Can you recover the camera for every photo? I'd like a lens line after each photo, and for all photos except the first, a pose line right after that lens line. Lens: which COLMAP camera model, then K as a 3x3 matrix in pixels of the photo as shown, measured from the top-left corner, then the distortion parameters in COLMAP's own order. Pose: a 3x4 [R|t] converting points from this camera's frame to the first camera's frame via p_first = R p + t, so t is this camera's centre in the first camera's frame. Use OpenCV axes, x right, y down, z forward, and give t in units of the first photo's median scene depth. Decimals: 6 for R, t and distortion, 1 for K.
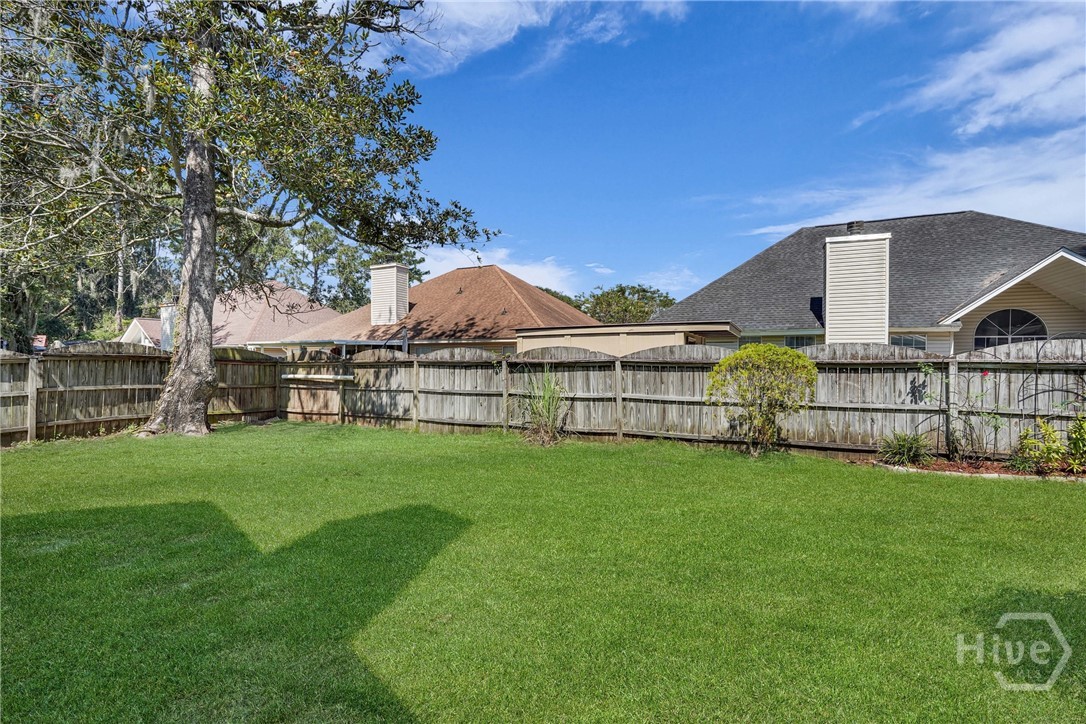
lens RADIAL K [[489.7, 0, 540.7], [0, 489.7, 360.7], [0, 0, 1]] dist [0.001281, 0.000161]
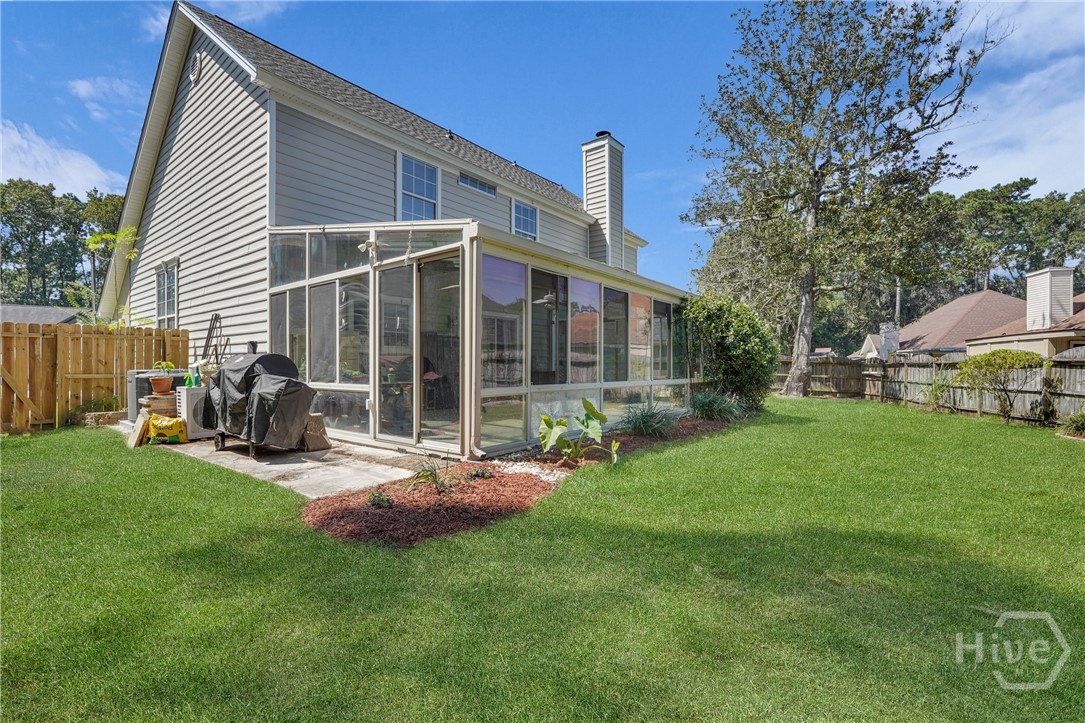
lens RADIAL K [[479.9, 0, 541.2], [0, 479.9, 353.6], [0, 0, 1]] dist [0.002615, 0.000492]
pose [[0.152022, -0.025721, -0.988042, 1.160943], [-0.002059, 0.999651, -0.026340, 0.014658], [0.988375, 0.006039, 0.151916, -0.429126]]
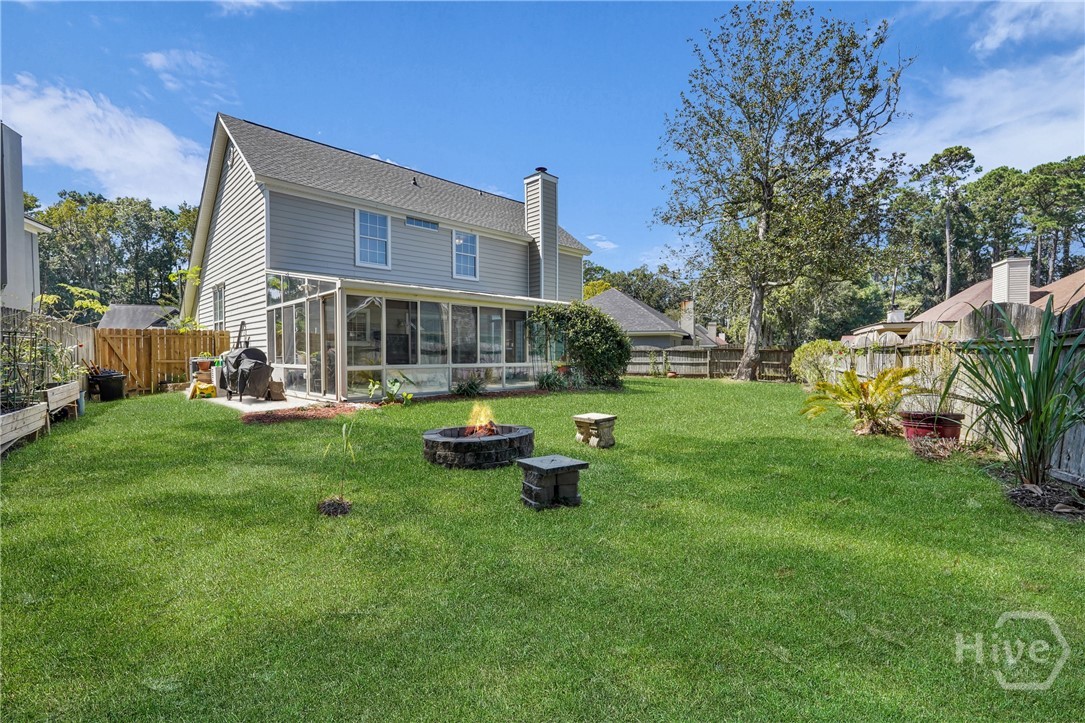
lens RADIAL K [[486.3, 0, 545.2], [0, 486.3, 351.7], [0, 0, 1]] dist [-0.001635, 0.000632]
pose [[0.034015, -0.006073, -0.999403, 1.593495], [0.000679, 0.999981, -0.006054, 0.015414], [0.999421, -0.000473, 0.034018, -0.087298]]
